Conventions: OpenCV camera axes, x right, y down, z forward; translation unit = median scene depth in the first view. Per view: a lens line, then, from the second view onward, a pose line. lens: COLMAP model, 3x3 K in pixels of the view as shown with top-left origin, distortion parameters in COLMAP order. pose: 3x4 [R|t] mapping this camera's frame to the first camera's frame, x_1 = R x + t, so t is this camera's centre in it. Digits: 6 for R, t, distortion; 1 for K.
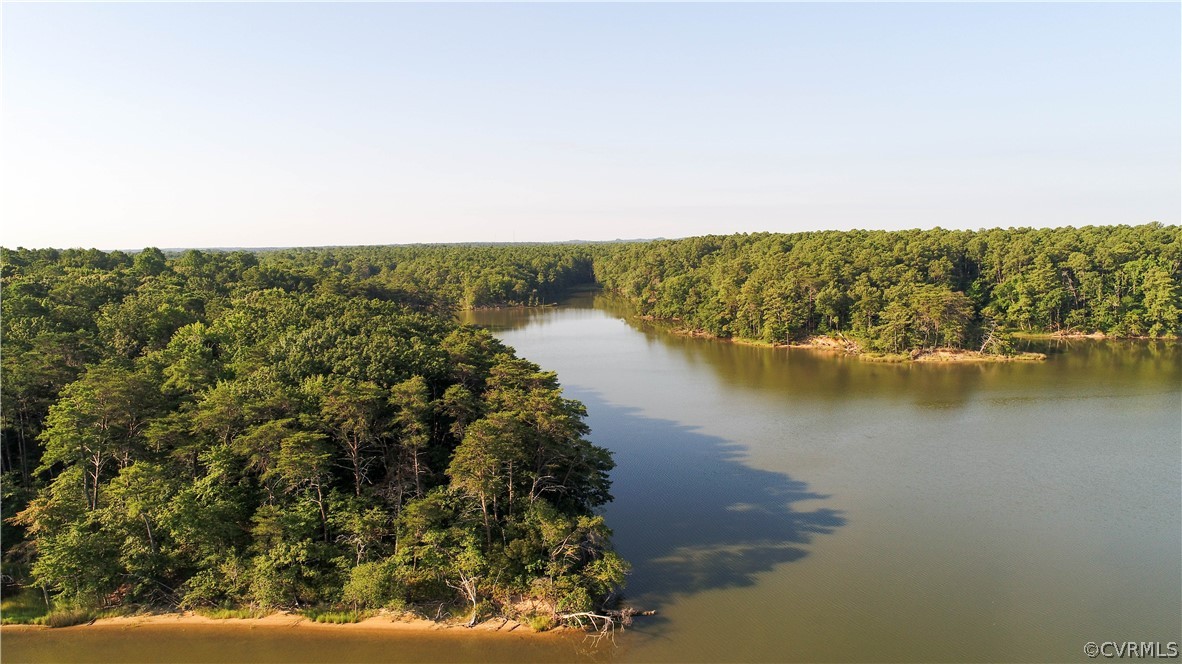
lens RADIAL K [[812.9, 0, 592.0], [0, 812.9, 331.8], [0, 0, 1]] dist [0.006539, 0.000634]
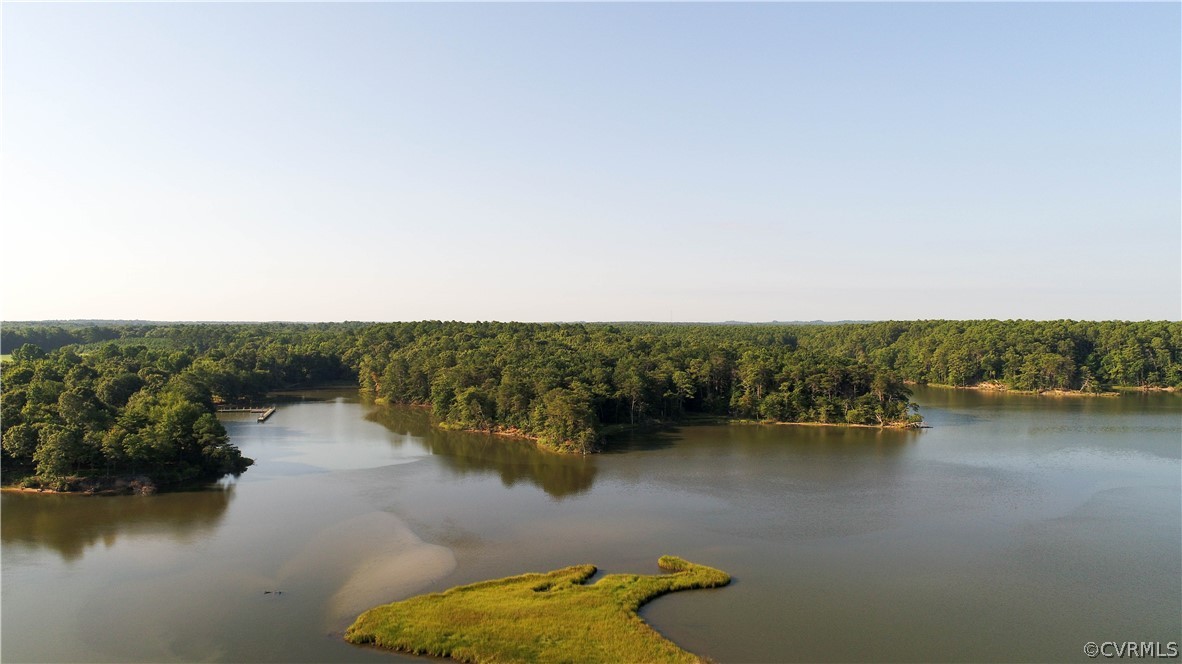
lens RADIAL K [[812.9, 0, 589.6], [0, 812.9, 333.5], [0, 0, 1]] dist [0.006539, 0.000634]
pose [[0.983001, 0.020724, -0.182429, -0.211575], [-0.037983, 0.995069, -0.091627, 0.086389], [0.179631, 0.096999, 0.978940, -0.787143]]
